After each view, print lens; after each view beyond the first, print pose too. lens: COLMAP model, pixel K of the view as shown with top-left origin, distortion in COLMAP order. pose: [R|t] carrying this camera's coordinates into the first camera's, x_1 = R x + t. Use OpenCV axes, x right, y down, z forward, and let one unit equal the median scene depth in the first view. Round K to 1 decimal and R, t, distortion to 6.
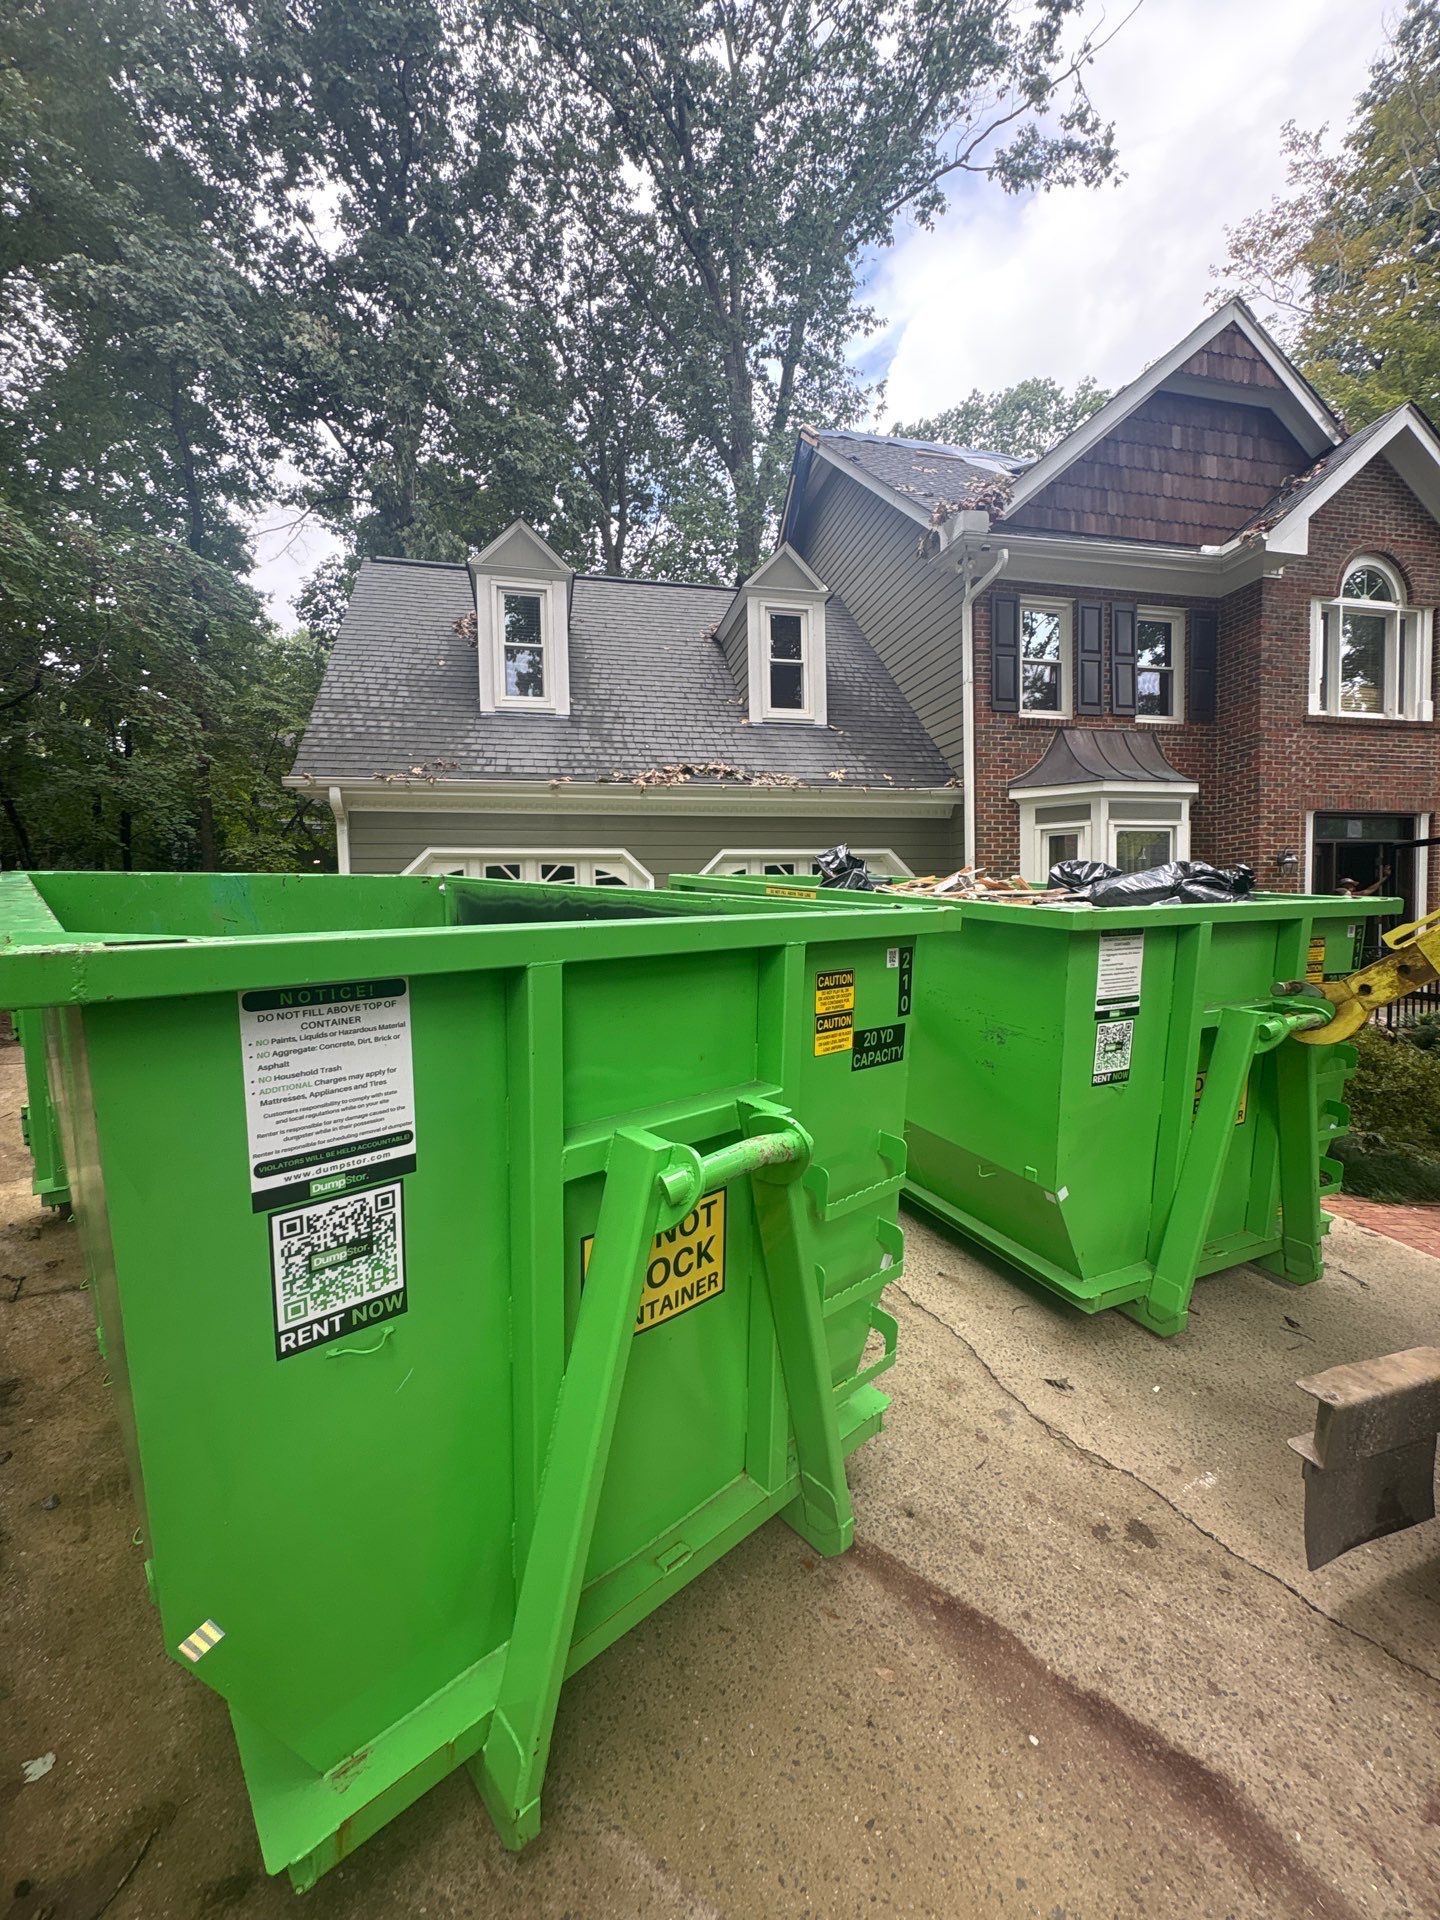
lens RADIAL K [[761.0, 0, 722.2], [0, 761.0, 963.6], [0, 0, 1]] dist [-0.002266, 0.000479]
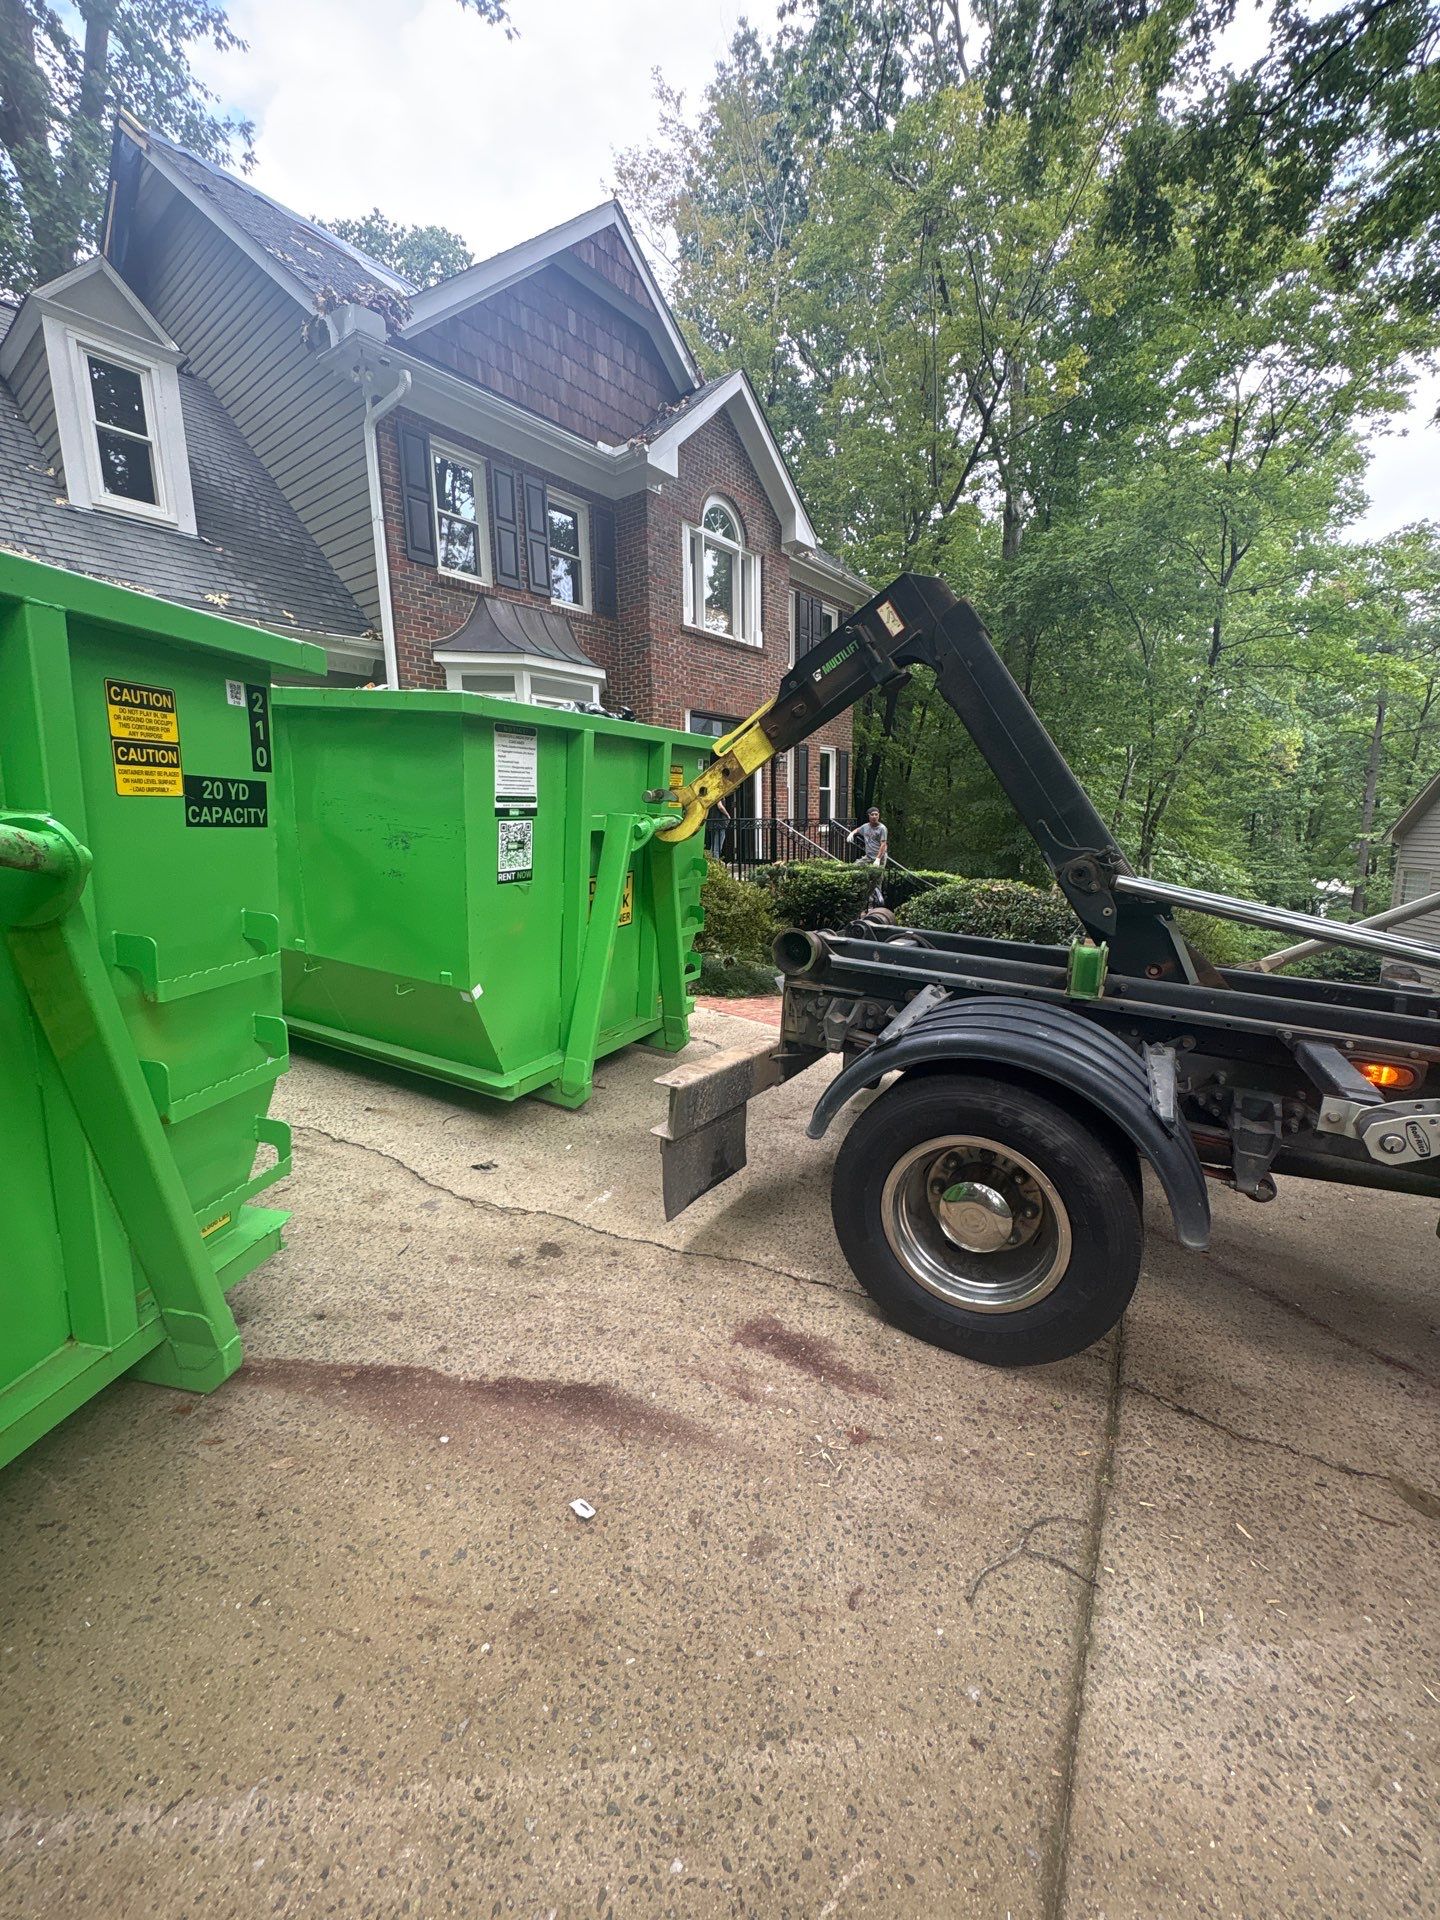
lens RADIAL K [[762.3, 0, 720.0], [0, 762.3, 960.0], [0, 0, 1]] dist [0.001783, 0.000278]
pose [[0.777403, -0.098872, 0.621184, 0.023257], [0.029130, 0.992168, 0.121464, 0.050093], [-0.628328, -0.076331, 0.774194, 0.001833]]
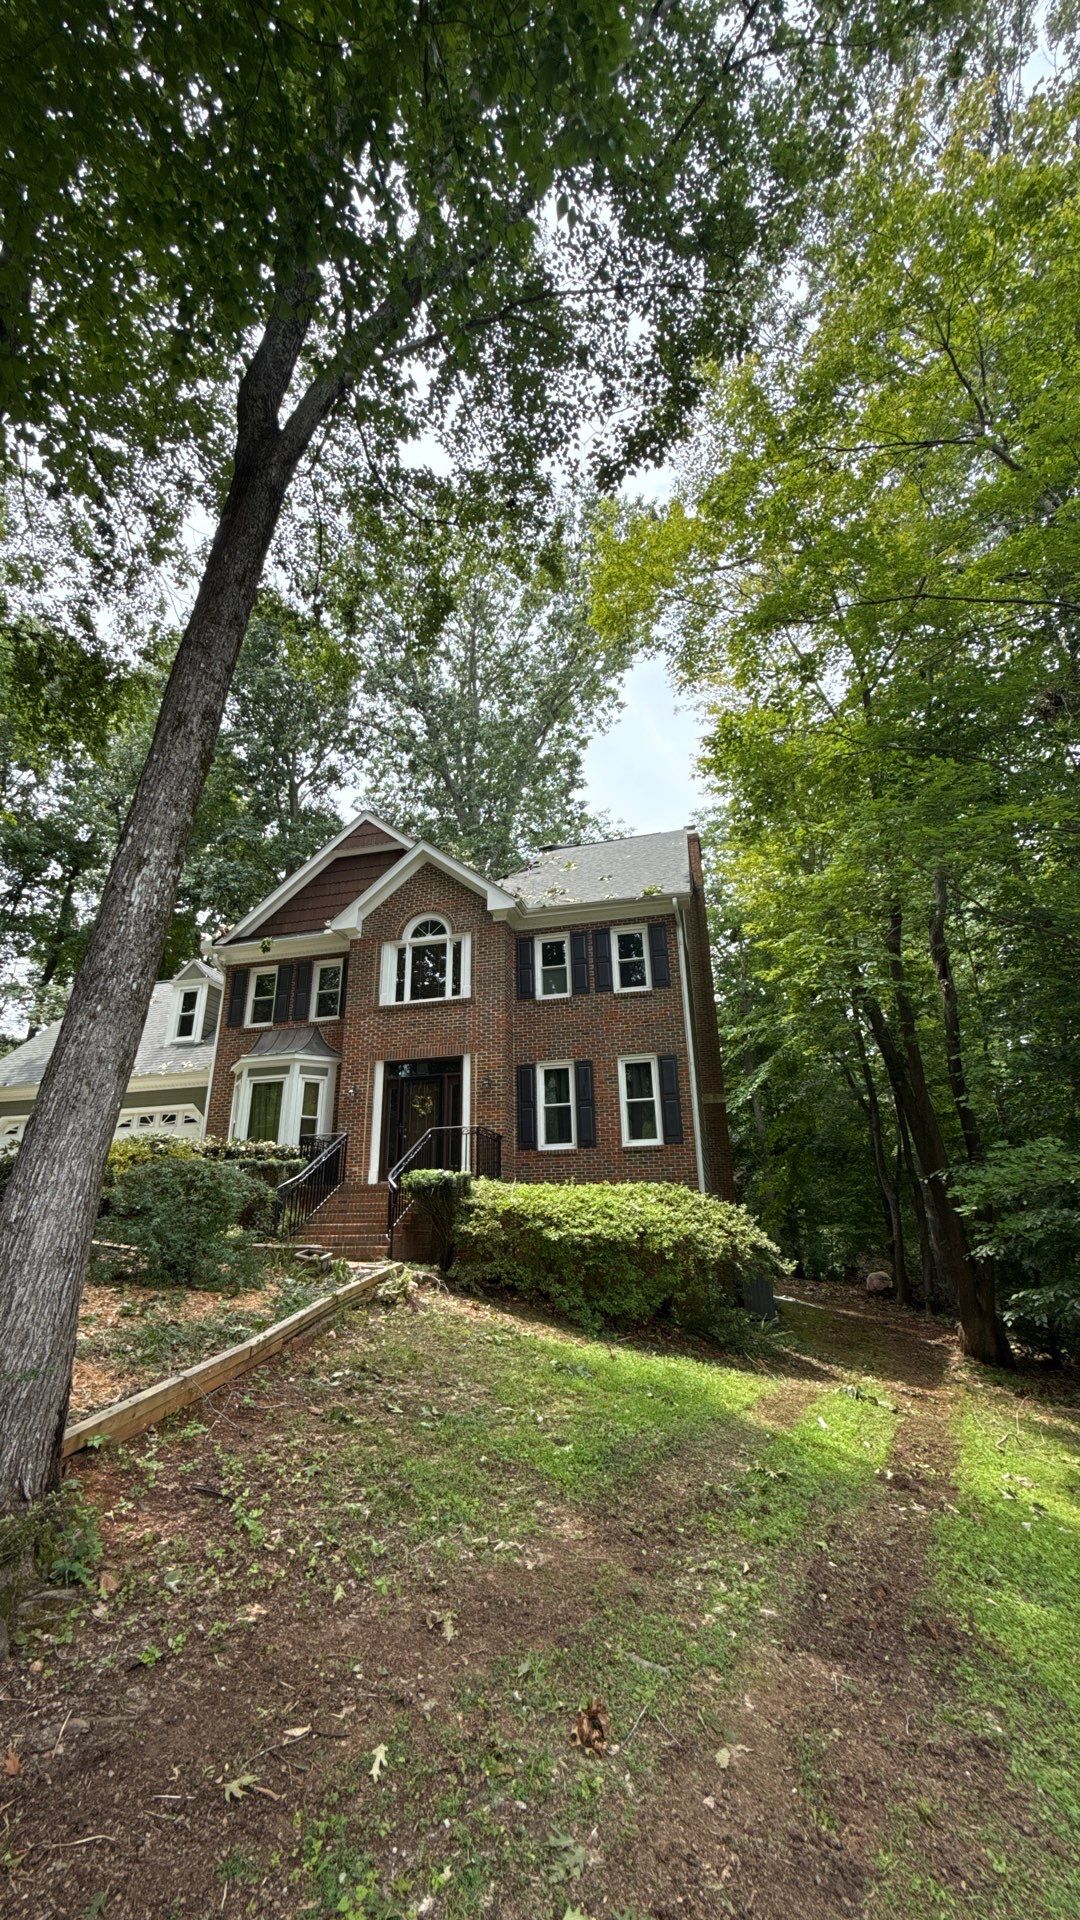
lens RADIAL K [[766.5, 0, 540.0], [0, 766.5, 960.0], [0, 0, 1]] dist [0.002335, -0.000315]
pose [[0.891463, -0.155305, -0.425645, 1.875836], [-0.021737, 0.923680, -0.382547, 0.230368], [0.452571, 0.350279, 0.820051, -0.286759]]
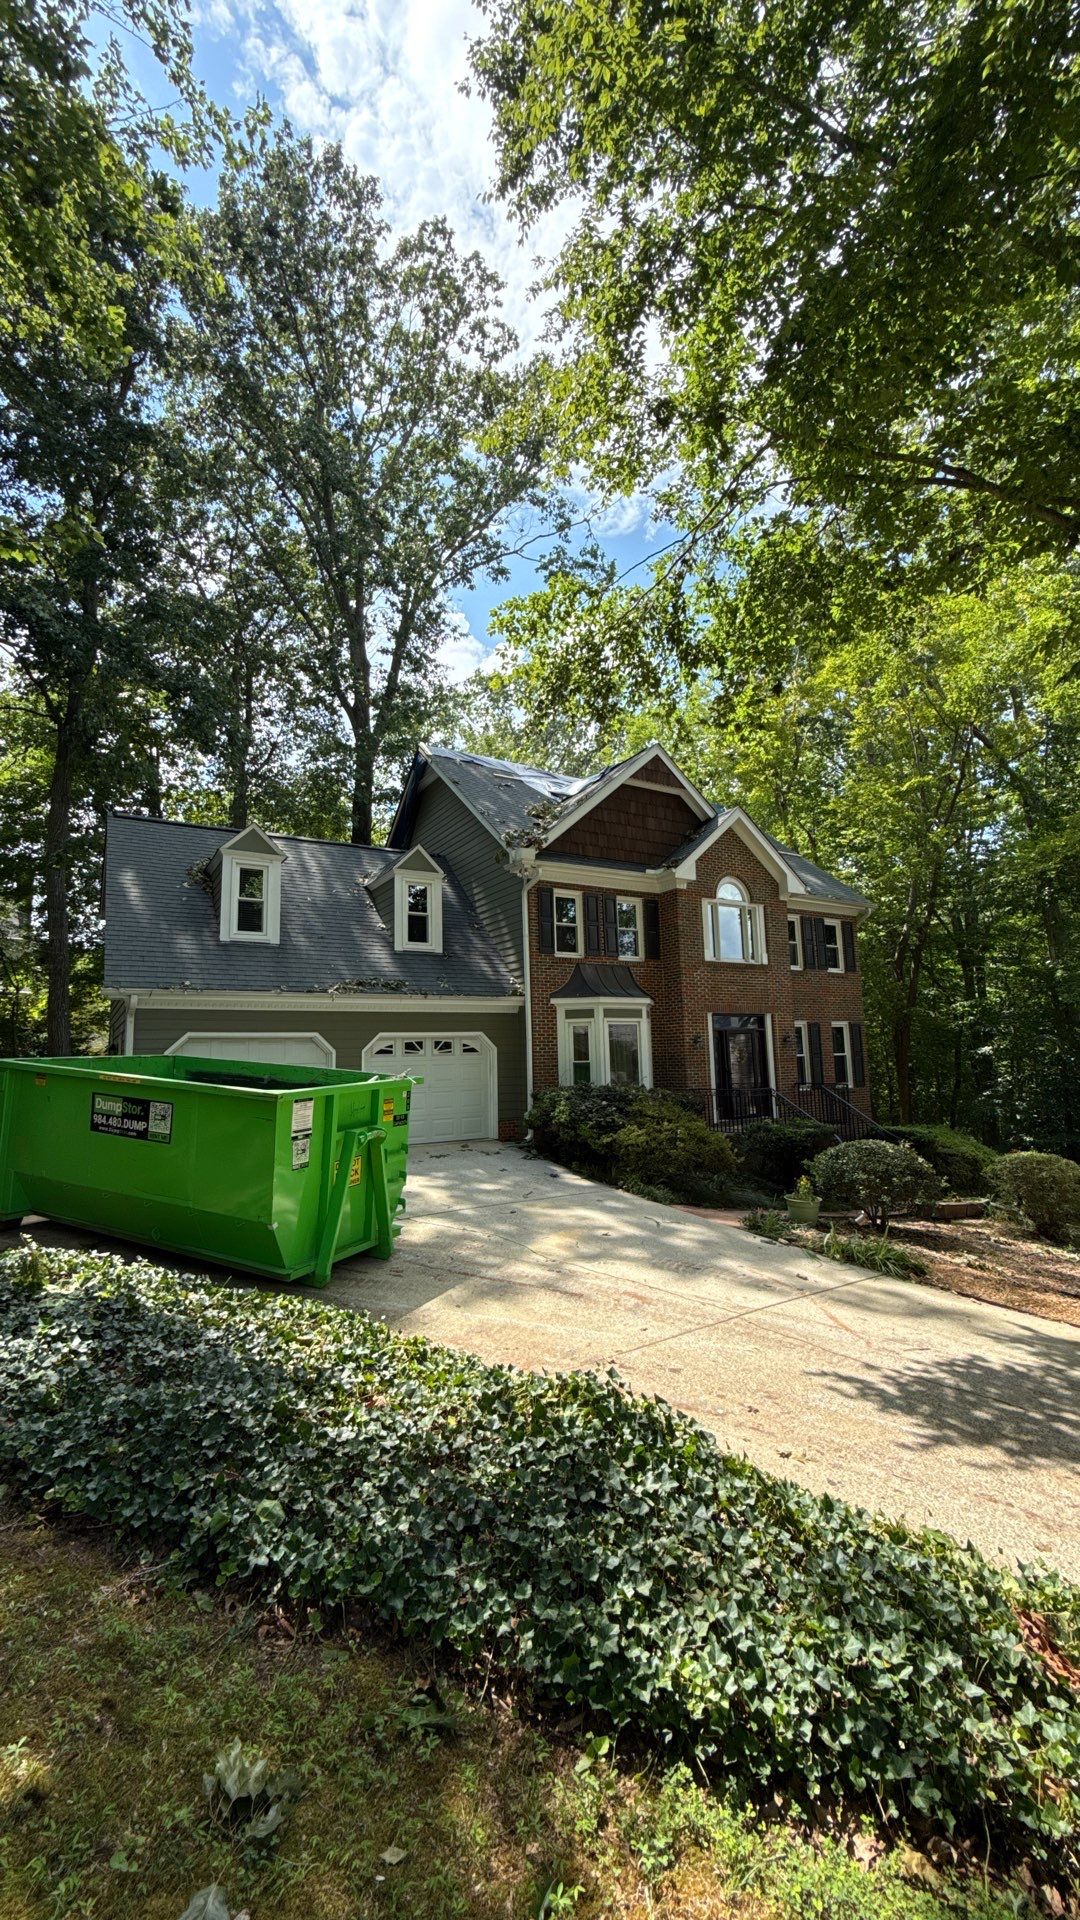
lens RADIAL K [[766.5, 0, 540.0], [0, 766.5, 960.0], [0, 0, 1]] dist [0.002335, -0.000315]
pose [[0.950650, 0.038430, 0.307876, -0.175138], [0.020839, 0.982150, -0.186941, 0.006969], [-0.309565, 0.184131, 0.932880, -0.604998]]
